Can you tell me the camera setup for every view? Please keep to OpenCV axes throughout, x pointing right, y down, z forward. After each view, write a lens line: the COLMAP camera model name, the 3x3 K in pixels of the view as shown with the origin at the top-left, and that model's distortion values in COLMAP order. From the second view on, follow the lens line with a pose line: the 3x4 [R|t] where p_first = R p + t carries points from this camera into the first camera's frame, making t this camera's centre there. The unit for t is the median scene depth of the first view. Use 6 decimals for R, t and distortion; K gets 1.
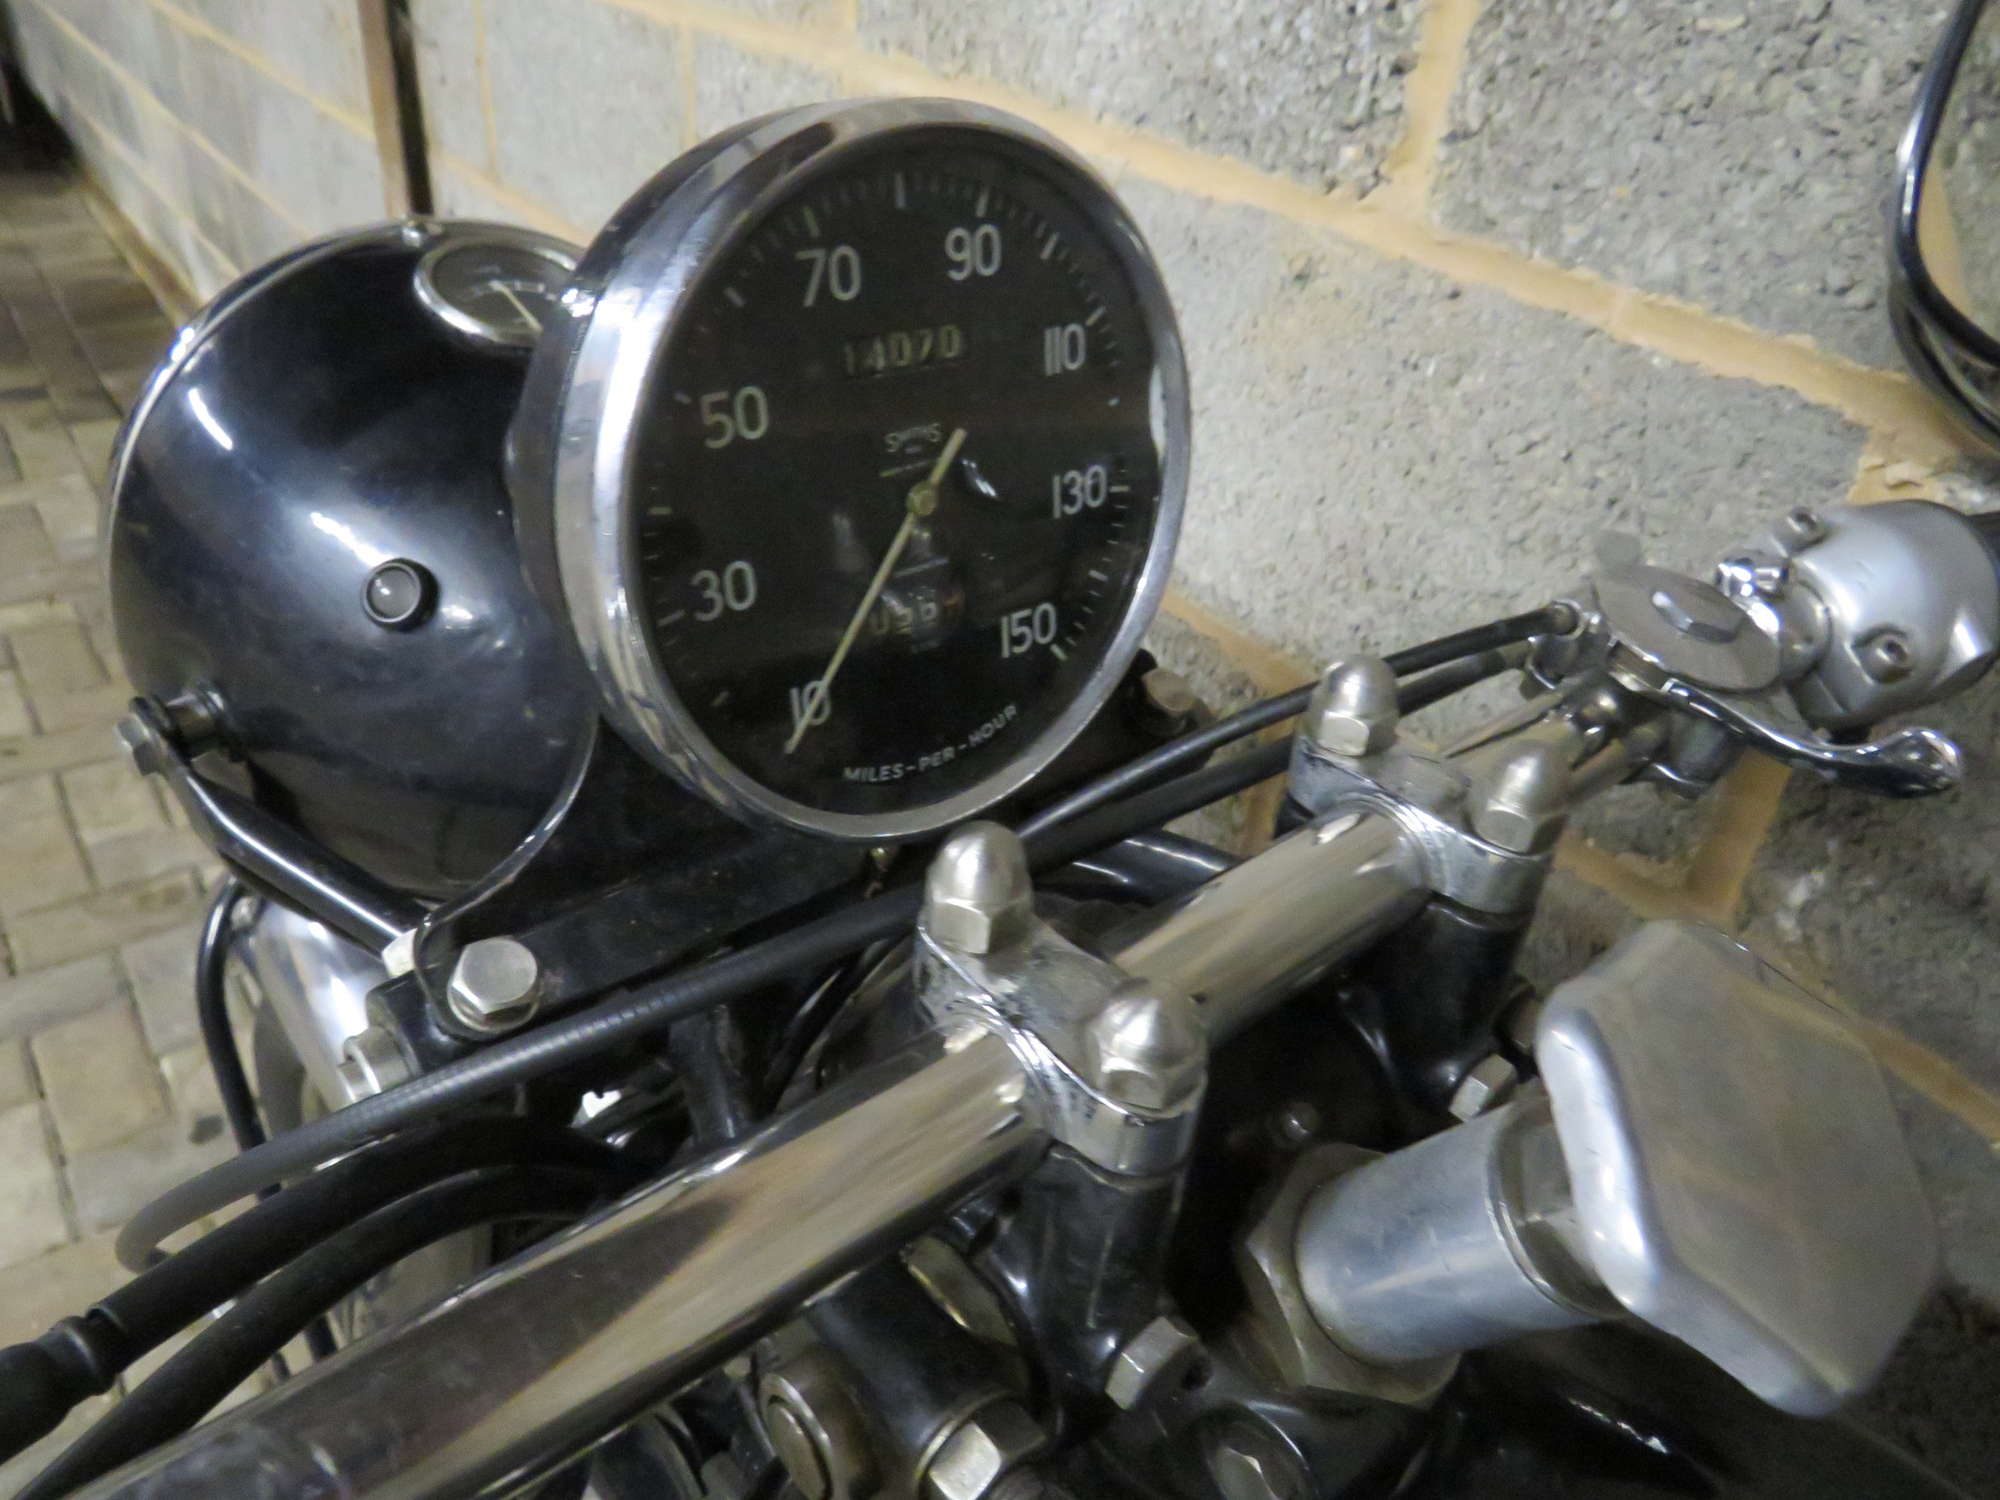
lens RADIAL K [[1406.5, 0, 1000.4], [0, 1406.5, 746.8], [0, 0, 1]] dist [-0.022354, -0.005817]
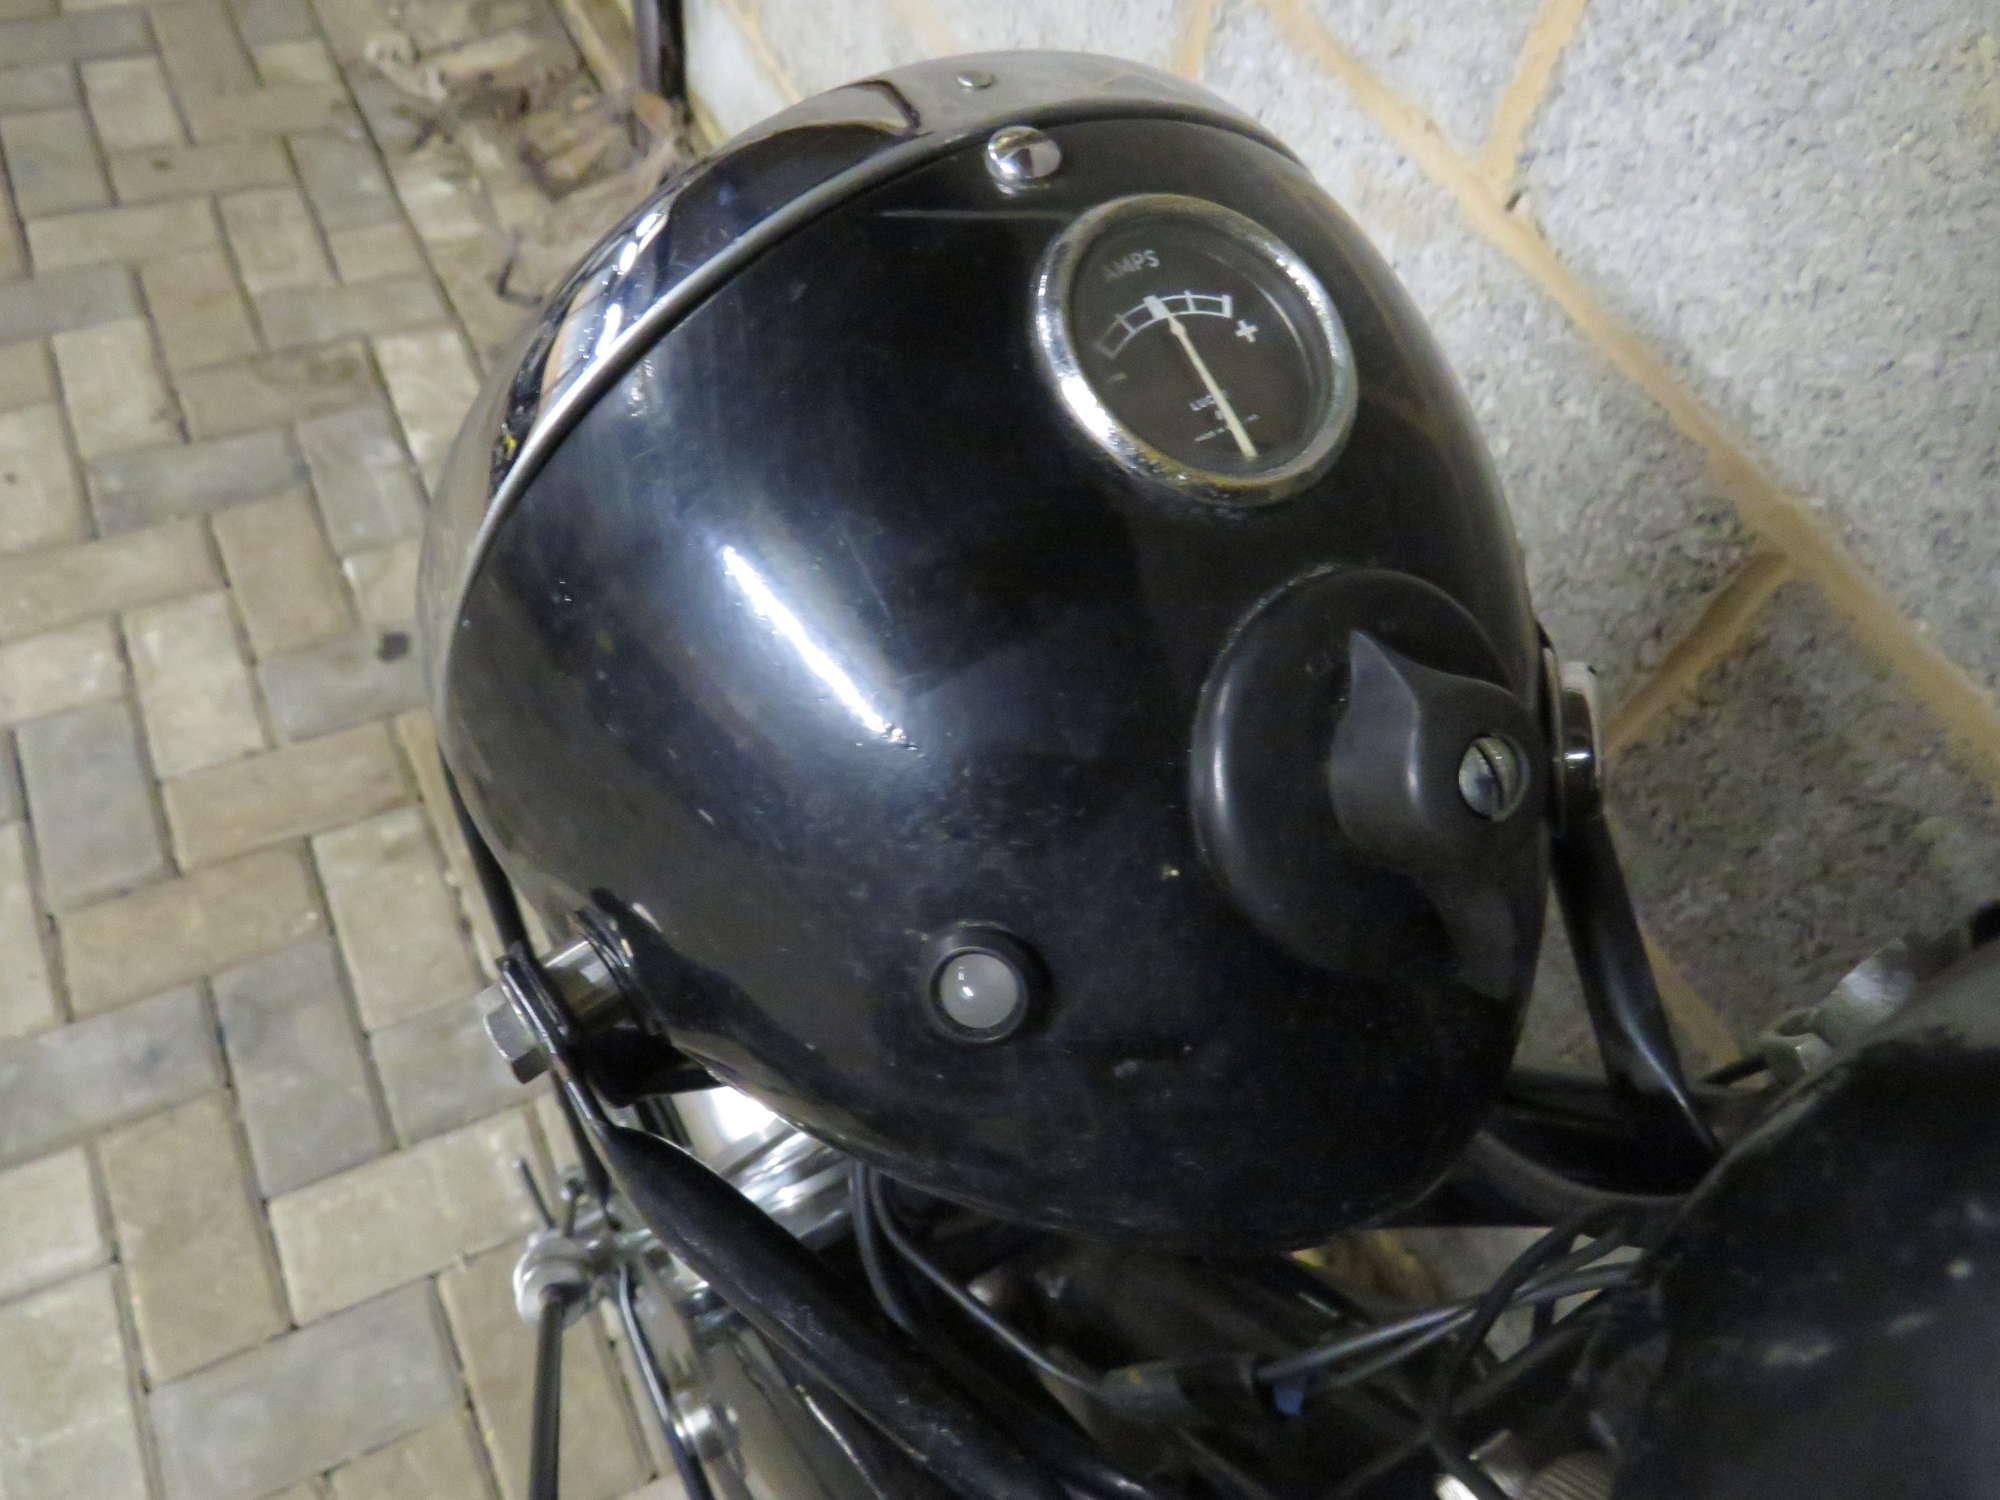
lens RADIAL K [[1406.5, 0, 1008.4], [0, 1406.5, 762.0], [0, 0, 1]] dist [-0.022354, -0.005817]
pose [[0.984465, 0.169983, -0.043989, -0.376389], [-0.140307, 0.912209, 0.384953, -0.382813], [0.105563, -0.372801, 0.921887, 0.469794]]
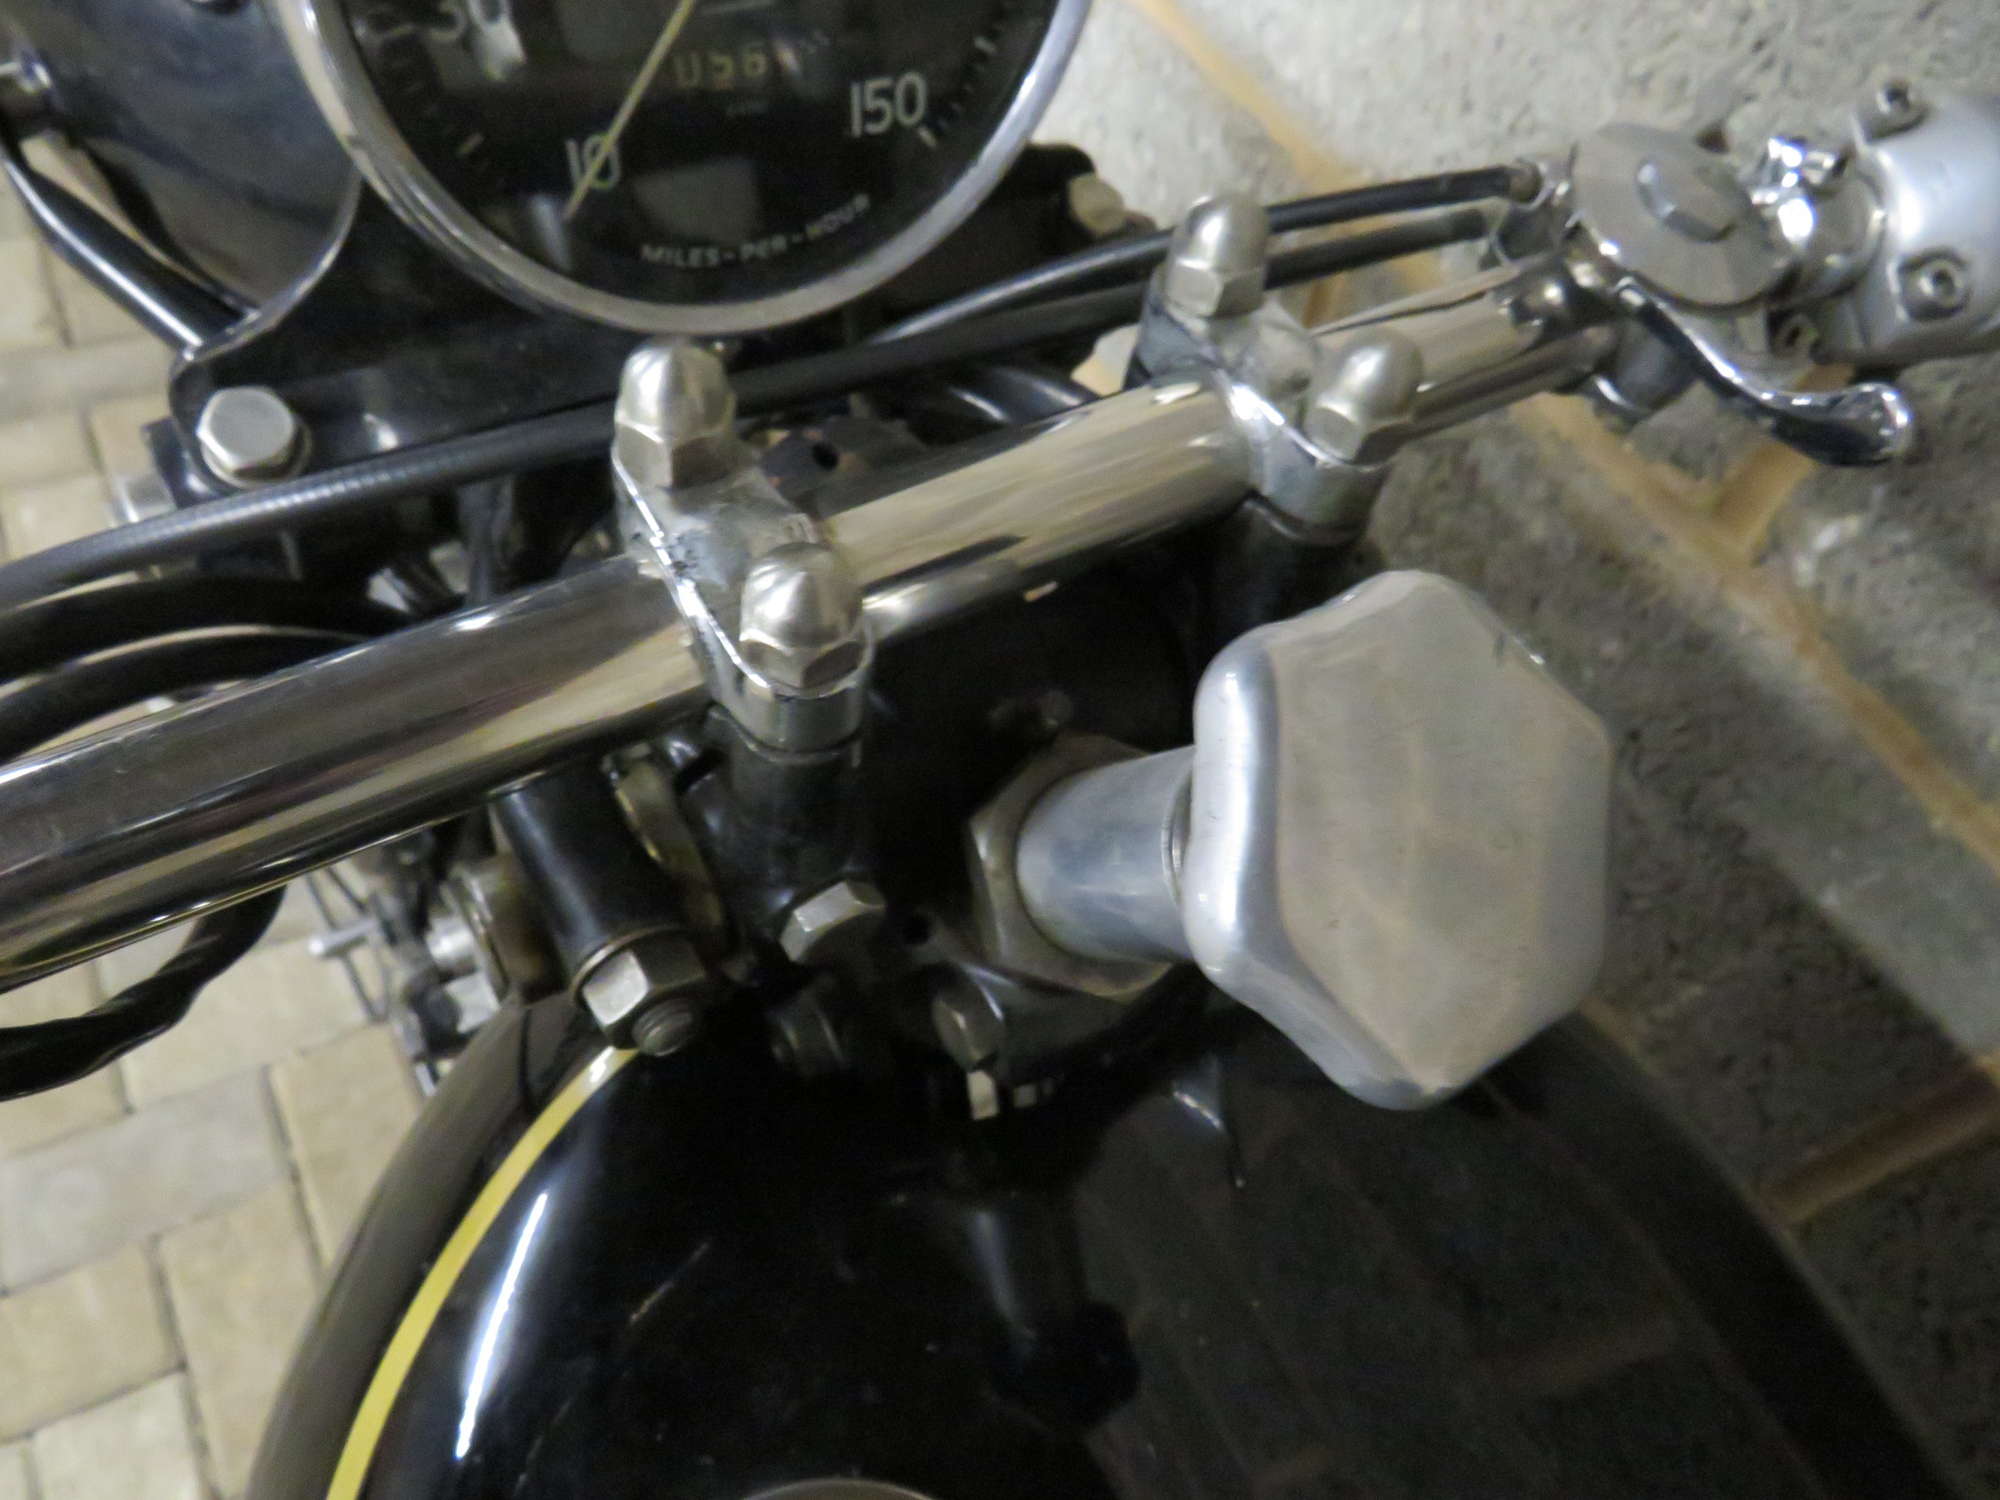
lens RADIAL K [[1406.5, 0, 1001.1], [0, 1406.5, 754.3], [0, 0, 1]] dist [-0.022354, -0.005817]
pose [[0.987478, 0.154633, -0.031231, 0.142902], [-0.133977, 0.926561, 0.351475, -0.021427], [0.083287, -0.342890, 0.935676, 0.071523]]
